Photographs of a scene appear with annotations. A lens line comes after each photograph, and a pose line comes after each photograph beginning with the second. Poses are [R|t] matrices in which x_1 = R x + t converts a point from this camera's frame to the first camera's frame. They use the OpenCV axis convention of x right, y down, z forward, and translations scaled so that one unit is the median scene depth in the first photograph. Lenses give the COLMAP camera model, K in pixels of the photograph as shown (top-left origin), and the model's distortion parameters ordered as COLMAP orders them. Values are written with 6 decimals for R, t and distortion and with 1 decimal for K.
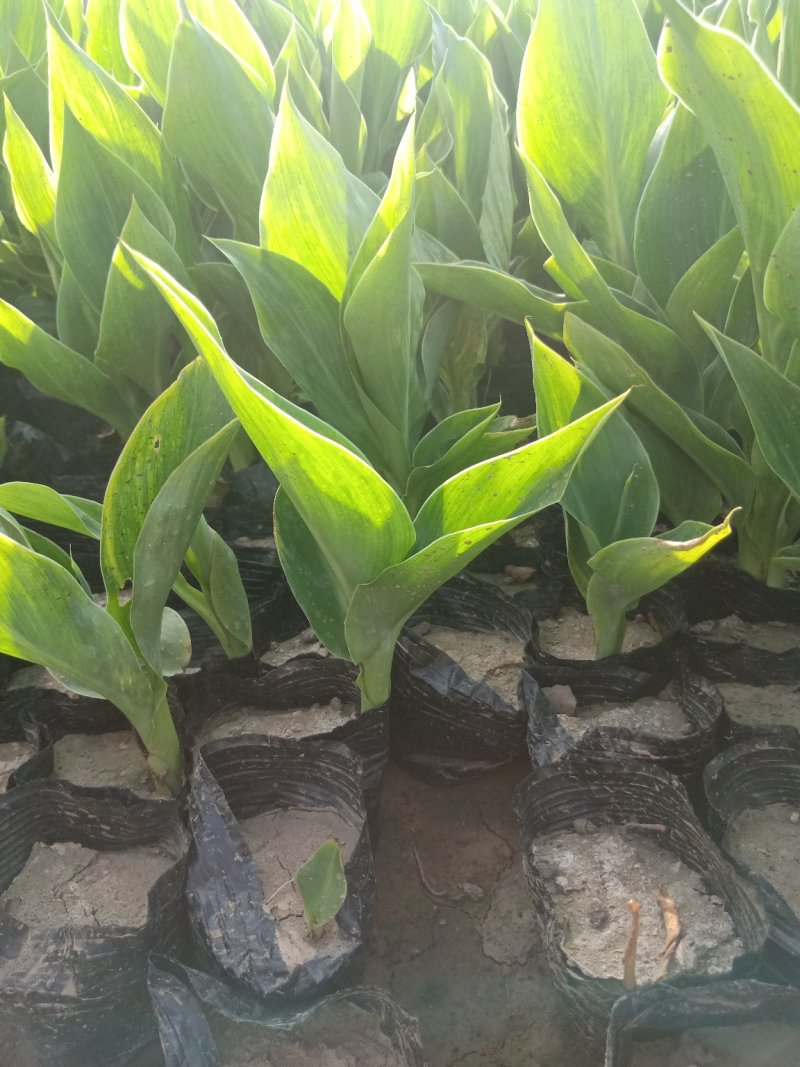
lens RADIAL K [[852.2, 0, 400.0], [0, 852.2, 533.5], [0, 0, 1]] dist [-0.022663, -0.012518]
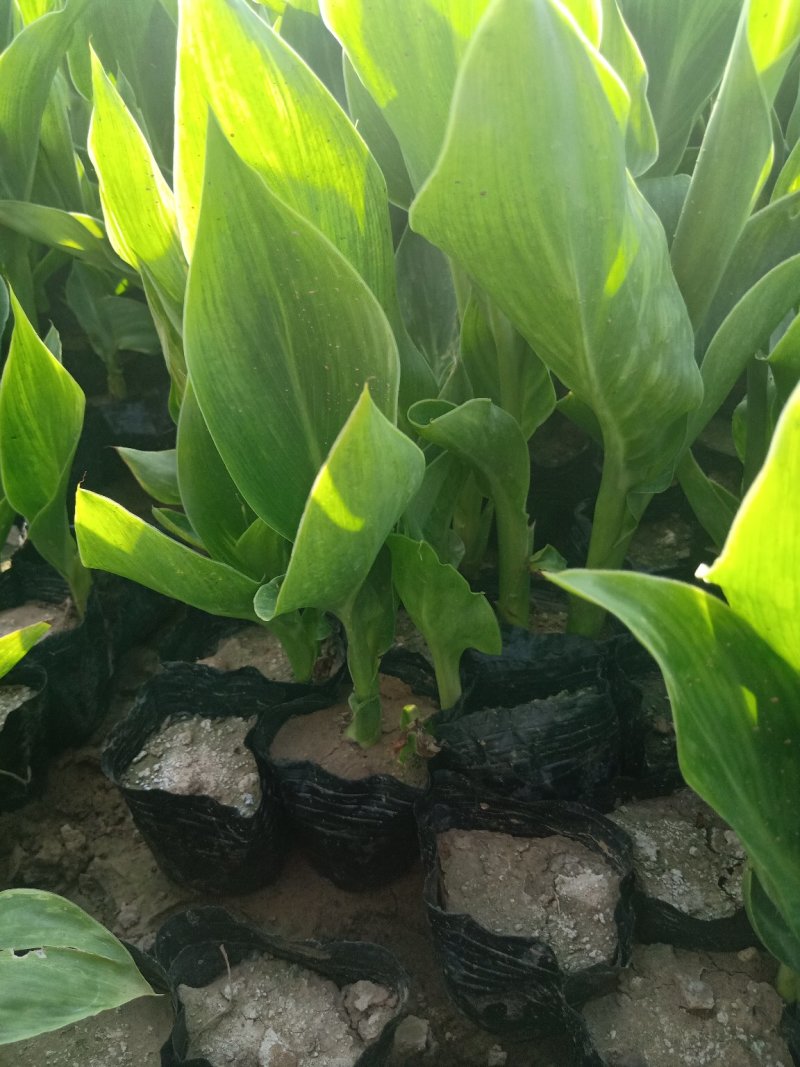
lens RADIAL K [[847.2, 0, 392.5], [0, 847.2, 530.0], [0, 0, 1]] dist [-0.005981, -0.014327]
pose [[0.994689, 0.068589, -0.076747, -0.341680], [-0.056593, 0.987242, 0.148830, -0.511235], [0.085976, -0.143696, 0.985880, 0.695905]]
